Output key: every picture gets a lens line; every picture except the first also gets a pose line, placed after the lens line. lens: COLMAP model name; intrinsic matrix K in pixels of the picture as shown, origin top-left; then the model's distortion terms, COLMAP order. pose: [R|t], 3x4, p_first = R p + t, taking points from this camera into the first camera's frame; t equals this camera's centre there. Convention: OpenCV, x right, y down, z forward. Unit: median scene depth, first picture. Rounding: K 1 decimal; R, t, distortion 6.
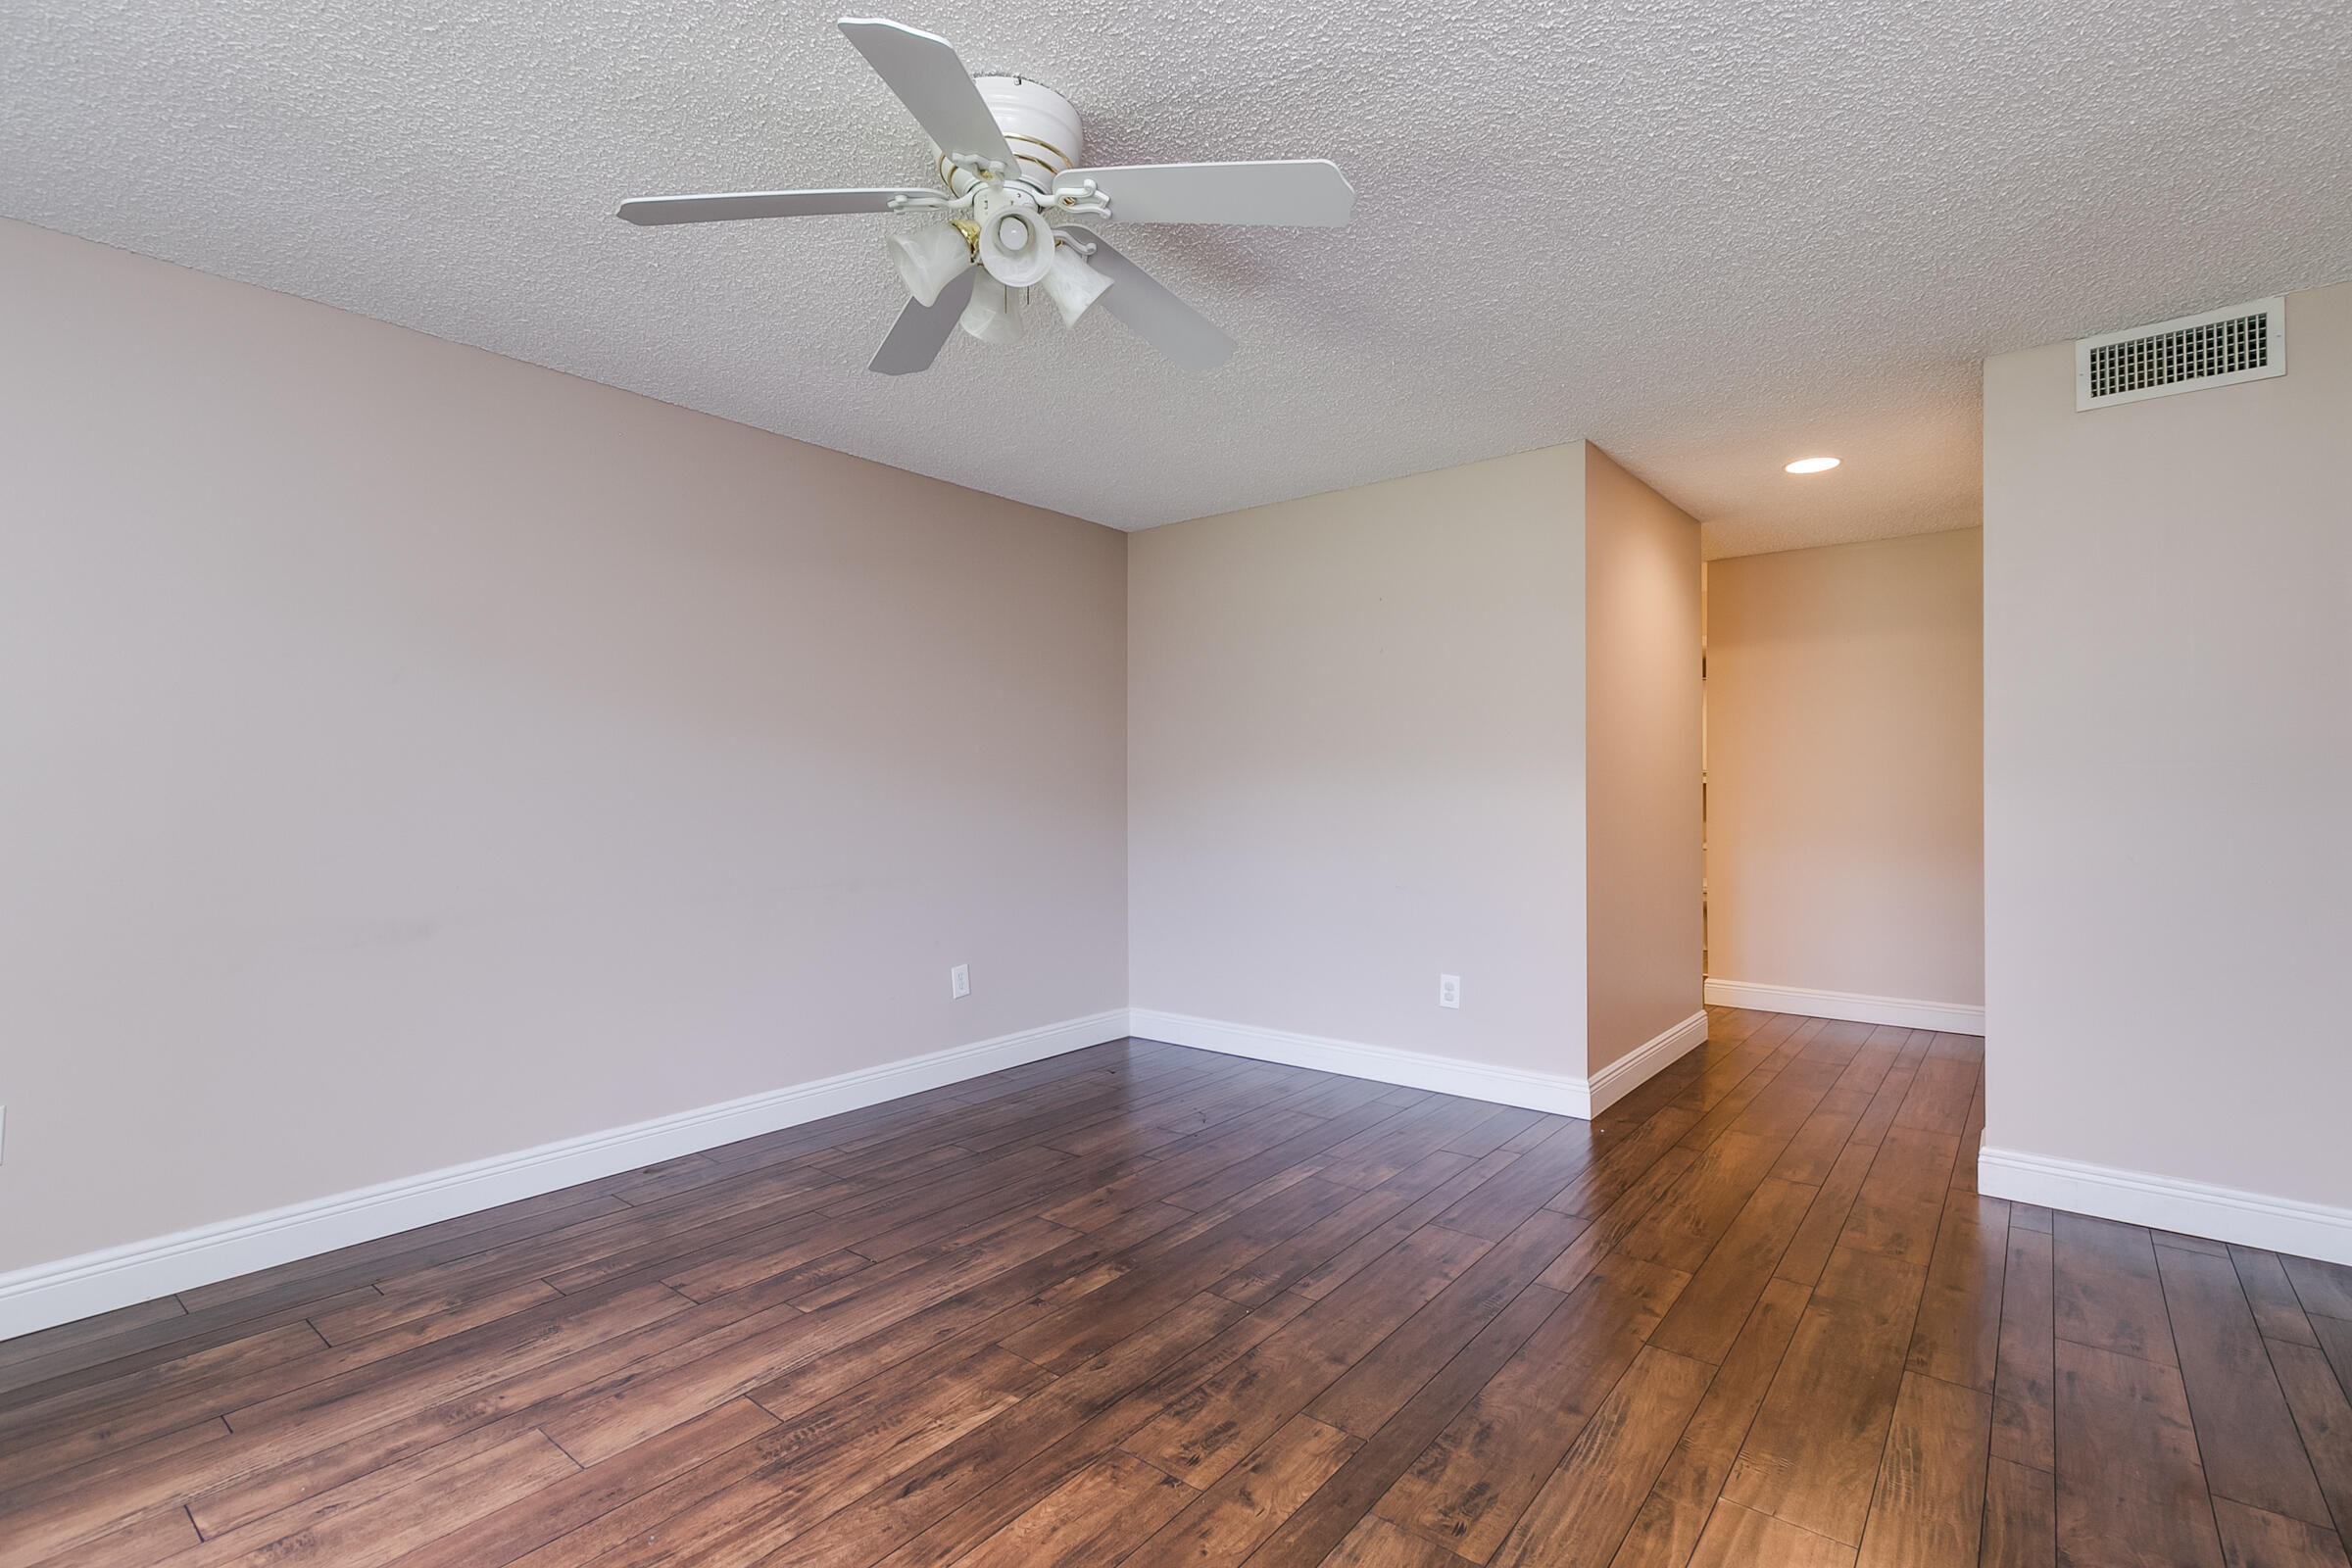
lens RADIAL K [[1070.3, 0, 1194.1], [0, 1070.3, 778.2], [0, 0, 1]] dist [0.007692, -0.001575]
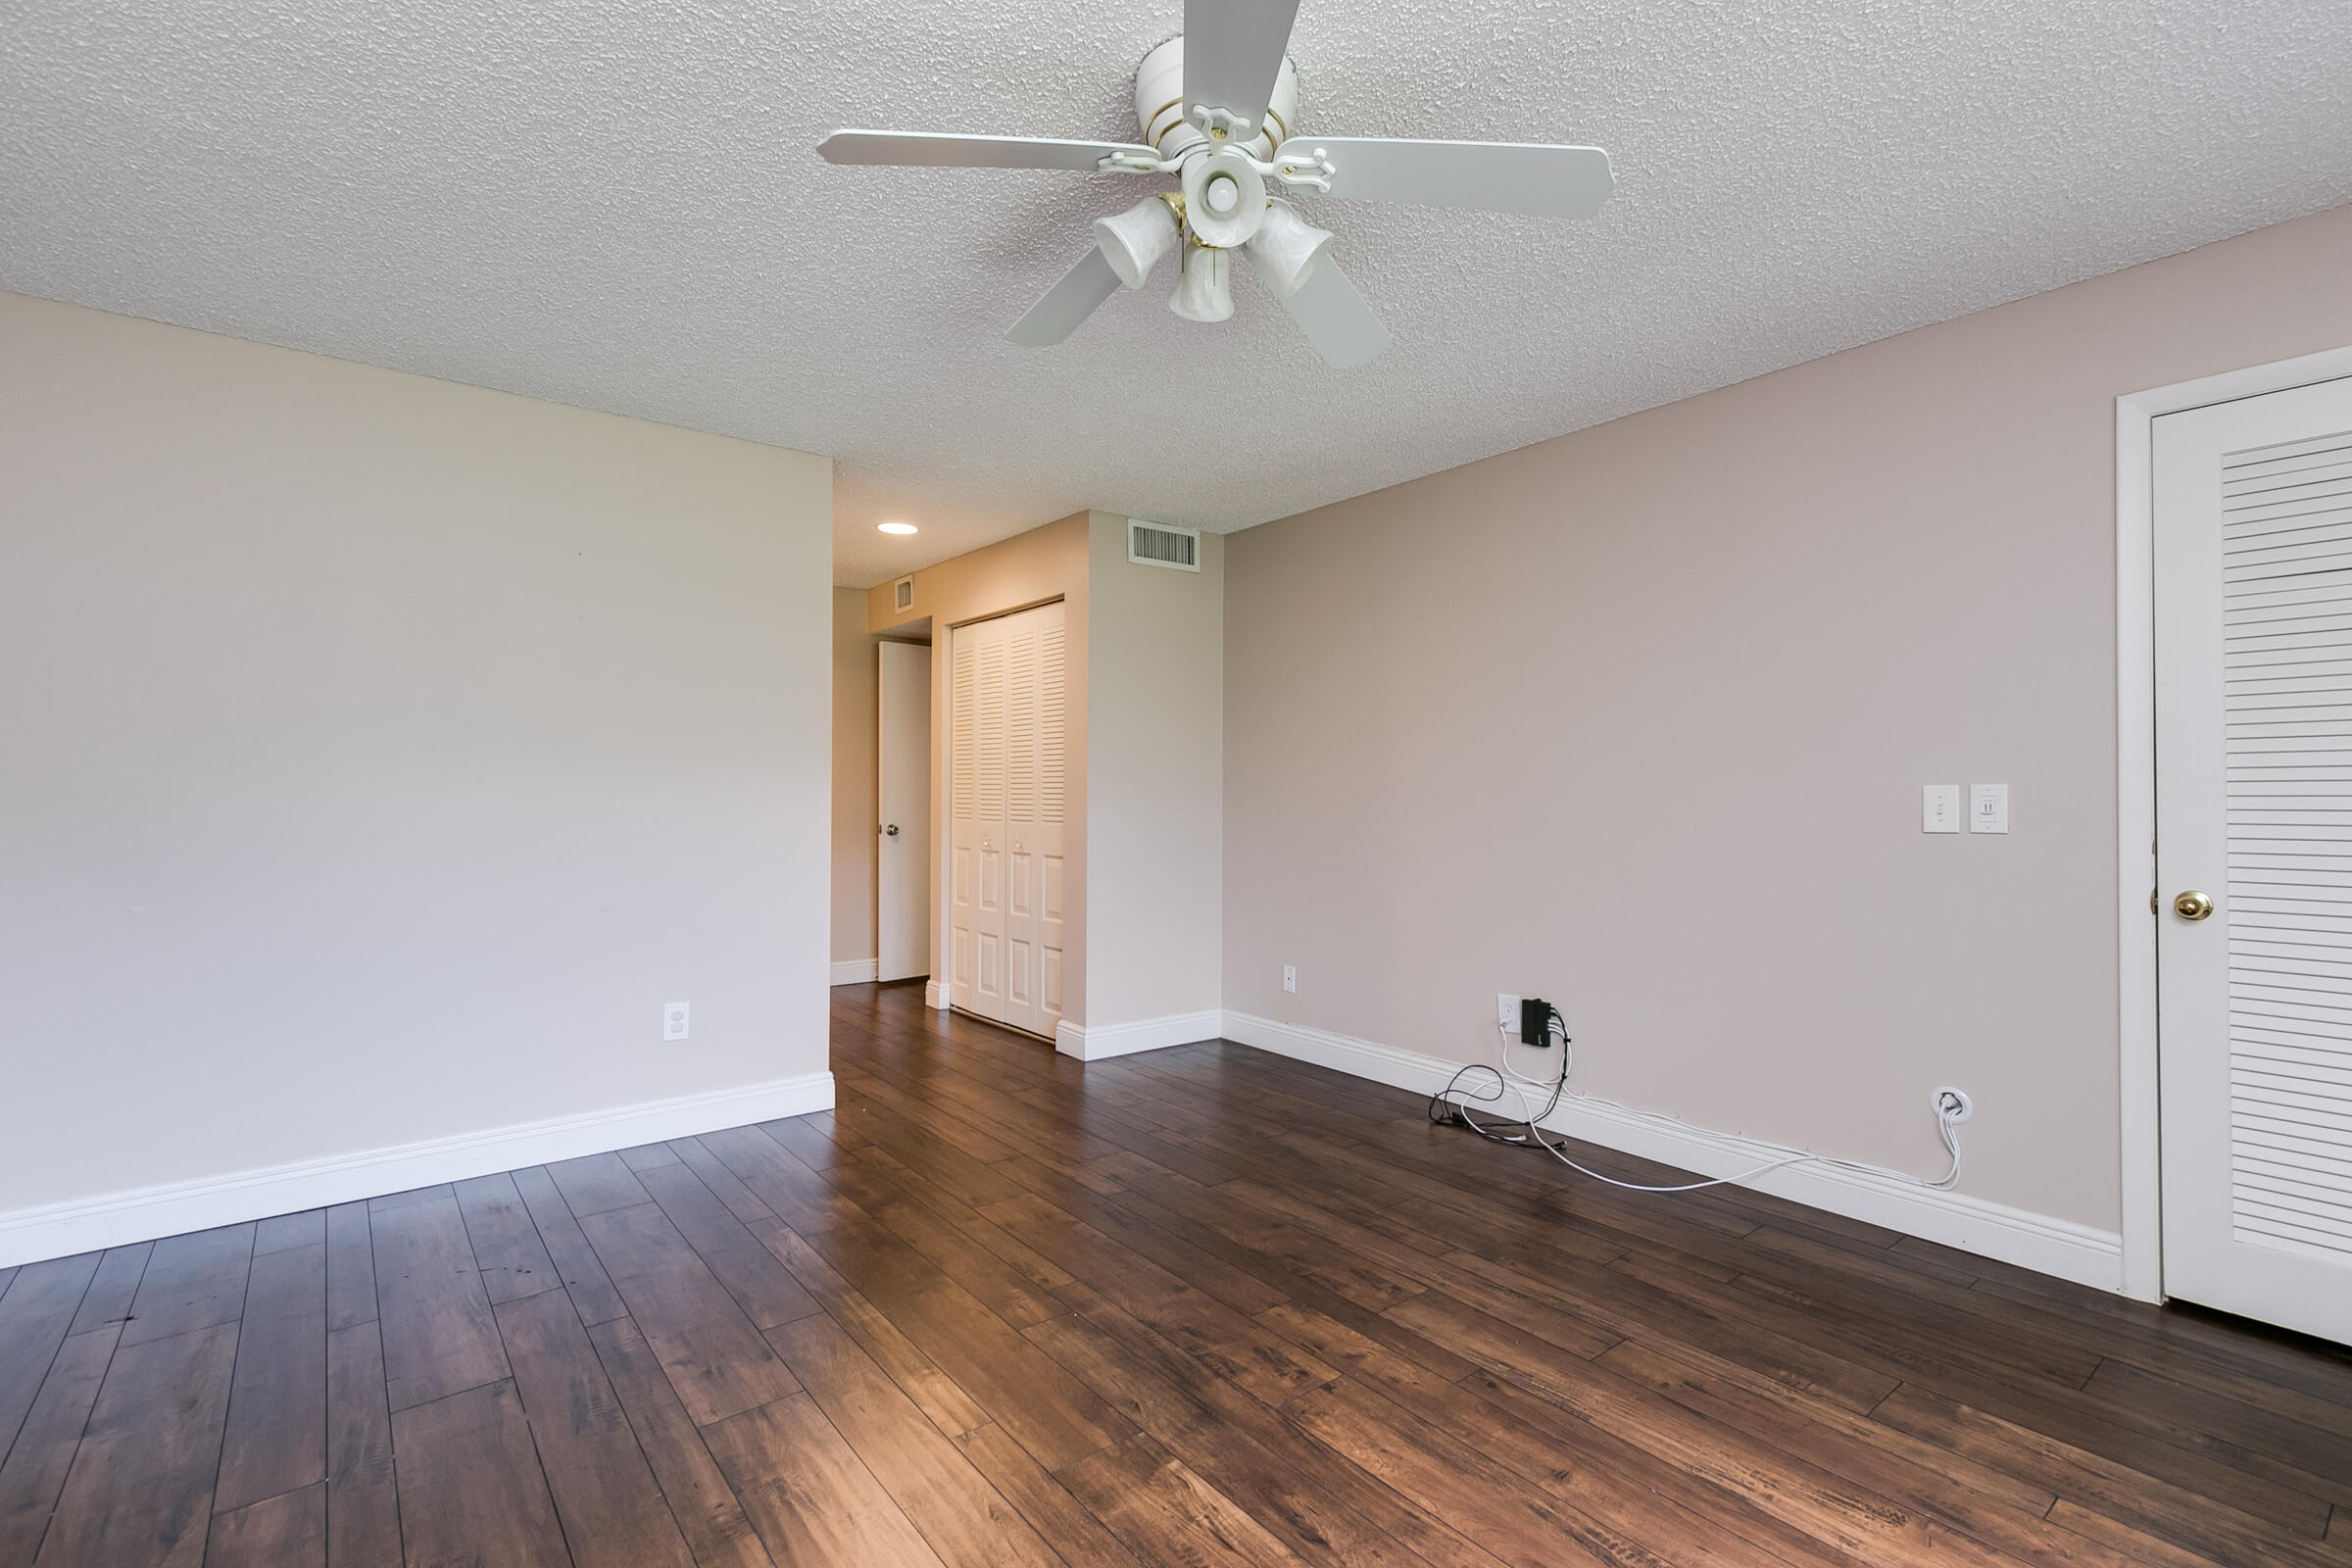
lens RADIAL K [[1070.3, 0, 1194.1], [0, 1070.3, 778.2], [0, 0, 1]] dist [0.007692, -0.001575]
pose [[0.213085, 0.014834, 0.976921, -1.069028], [-0.015235, 0.999814, -0.011858, 0.006642], [-0.976915, -0.012357, 0.213271, 0.799961]]
